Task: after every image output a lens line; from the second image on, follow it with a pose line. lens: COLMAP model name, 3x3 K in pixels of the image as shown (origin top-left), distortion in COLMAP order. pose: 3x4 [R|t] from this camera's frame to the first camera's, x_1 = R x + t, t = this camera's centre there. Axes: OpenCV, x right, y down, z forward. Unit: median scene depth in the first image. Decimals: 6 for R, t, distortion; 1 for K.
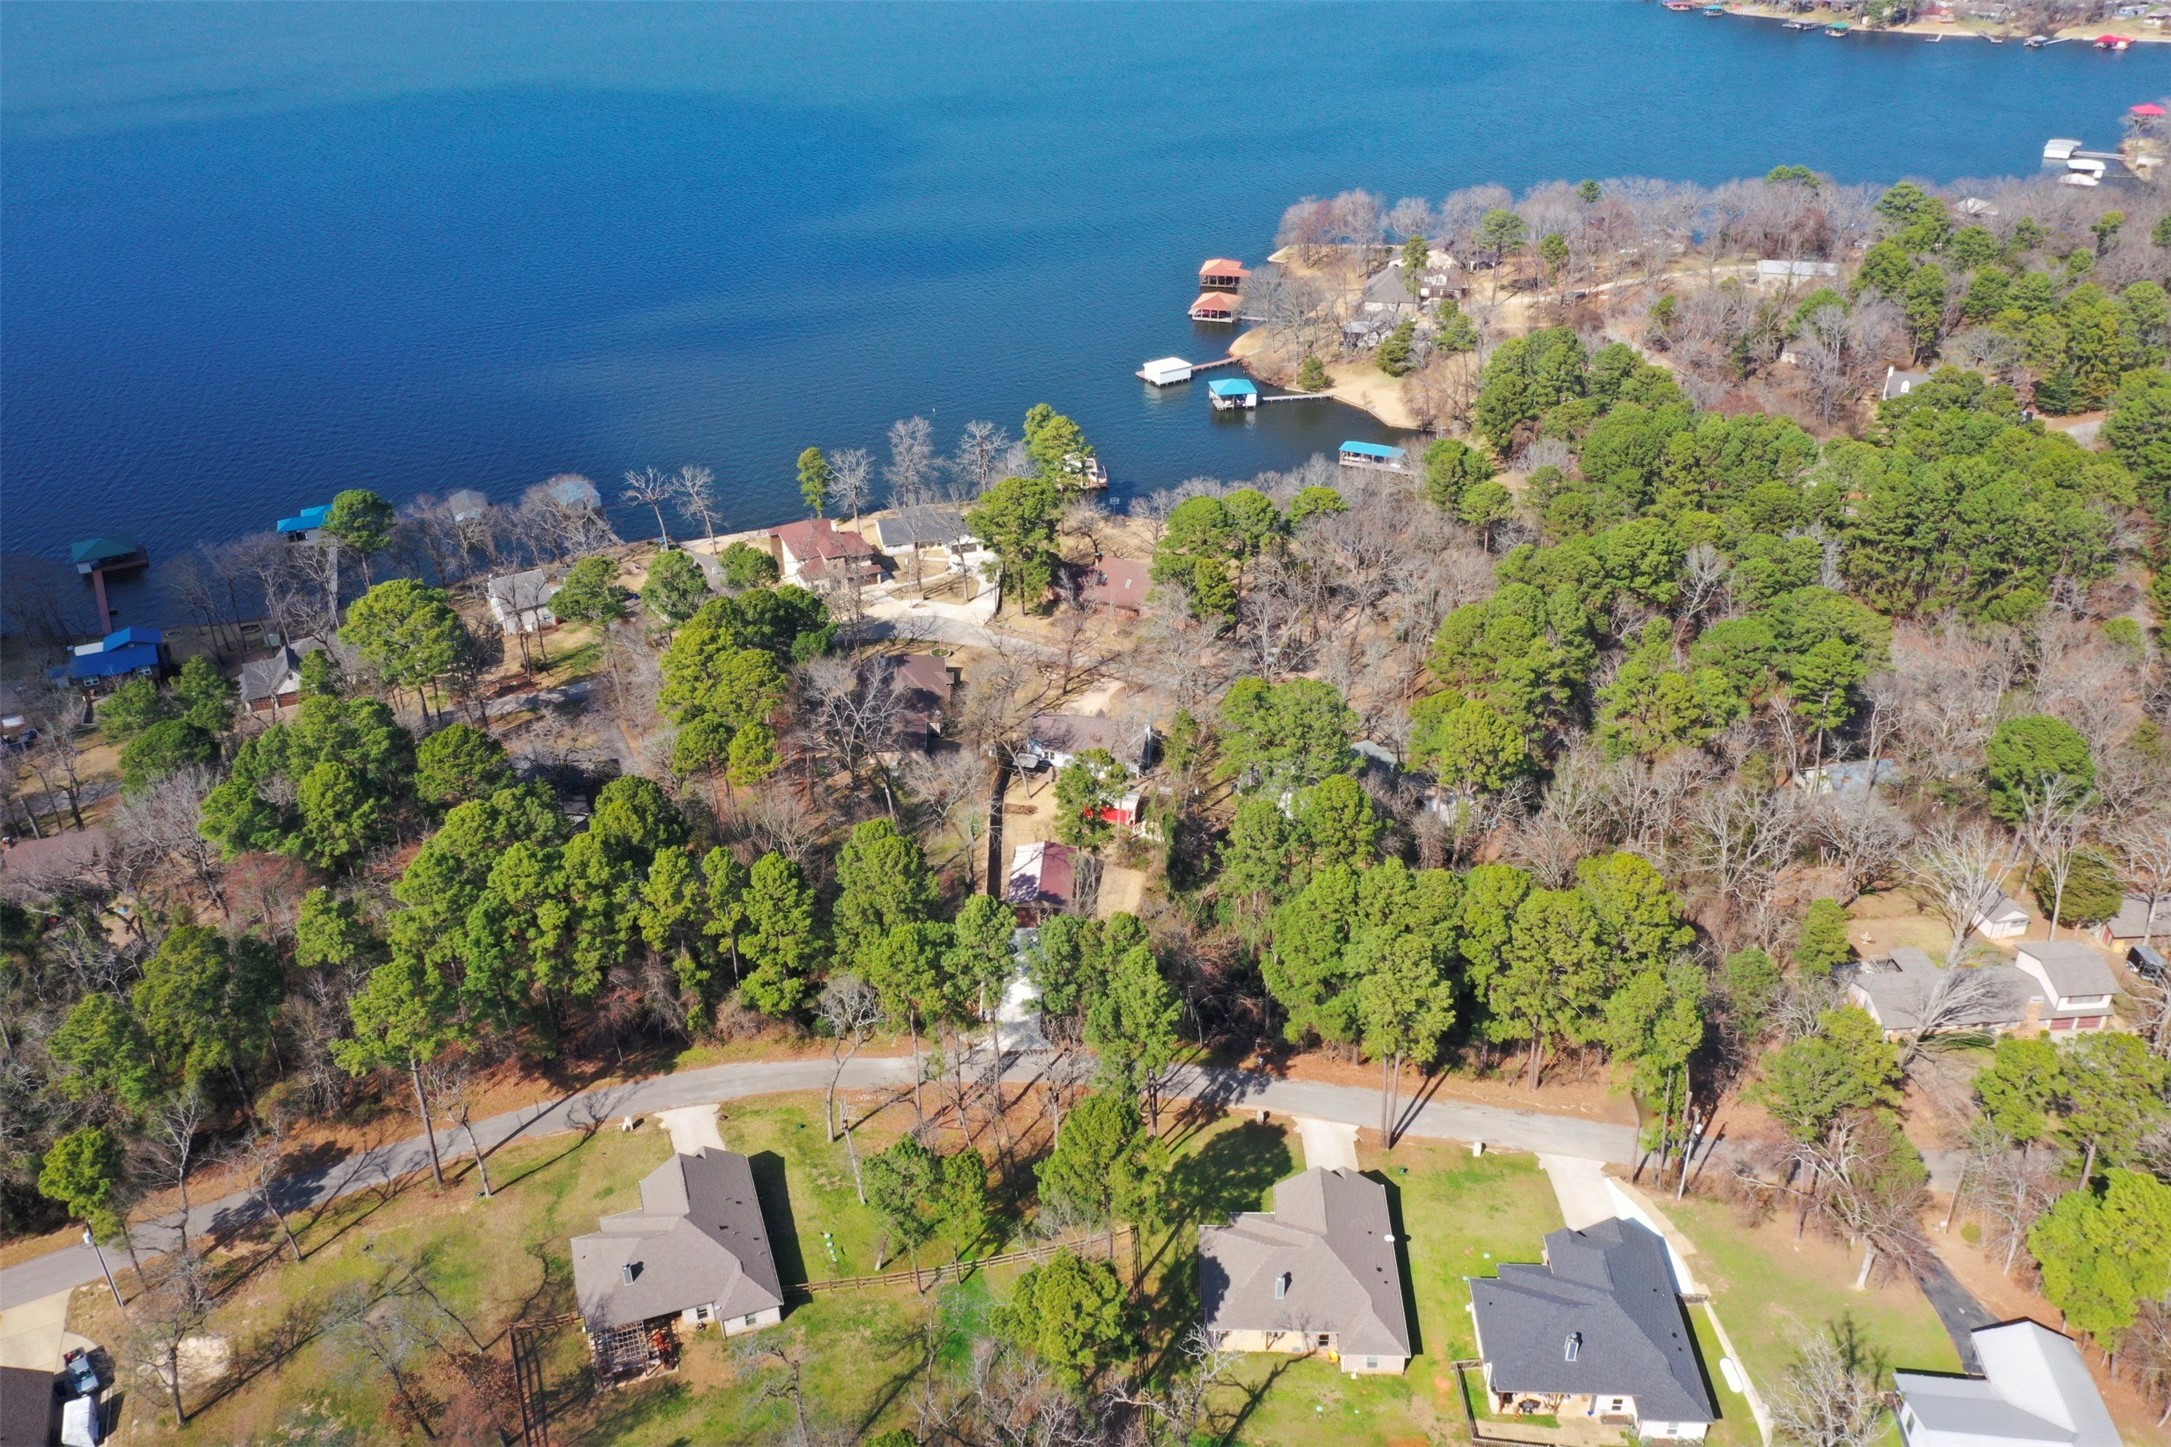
lens RADIAL K [[1708.4, 0, 1079.2], [0, 1708.4, 719.5], [0, 0, 1]] dist [-0.001531, 0.006391]
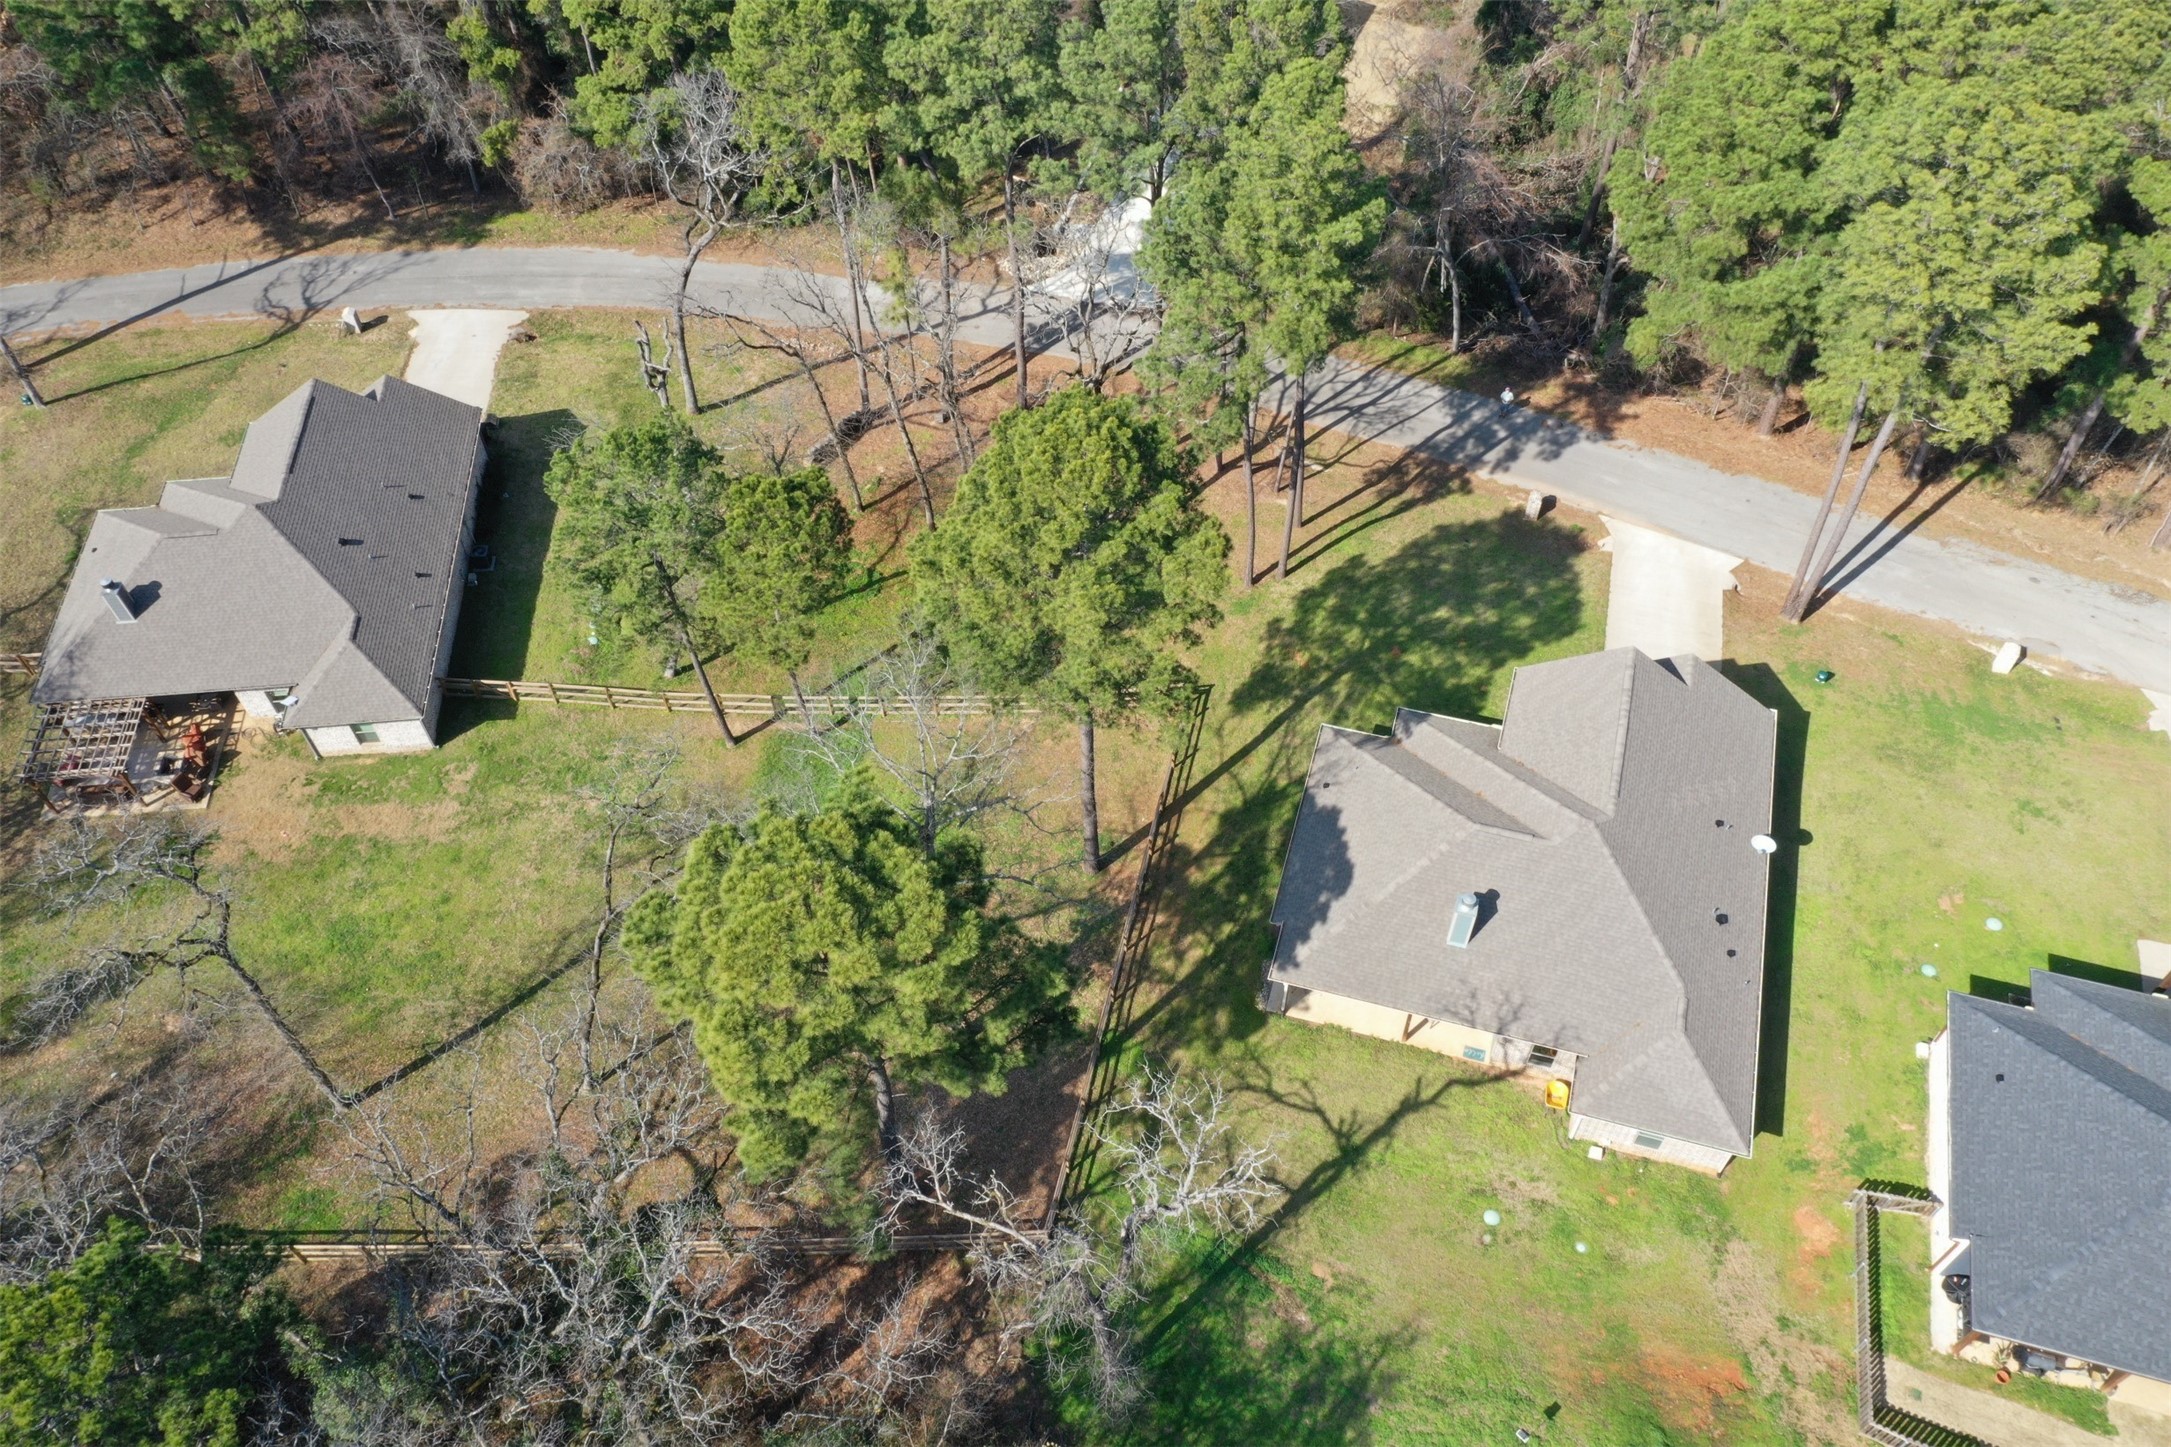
lens RADIAL K [[1710.5, 0, 1098.9], [0, 1710.5, 714.8], [0, 0, 1]] dist [-0.029550, 0.080391]
pose [[0.970775, 0.186814, -0.150650, 0.069941], [-0.115175, 0.913385, 0.390465, 0.113264], [0.210546, -0.361703, 0.908208, 0.517776]]
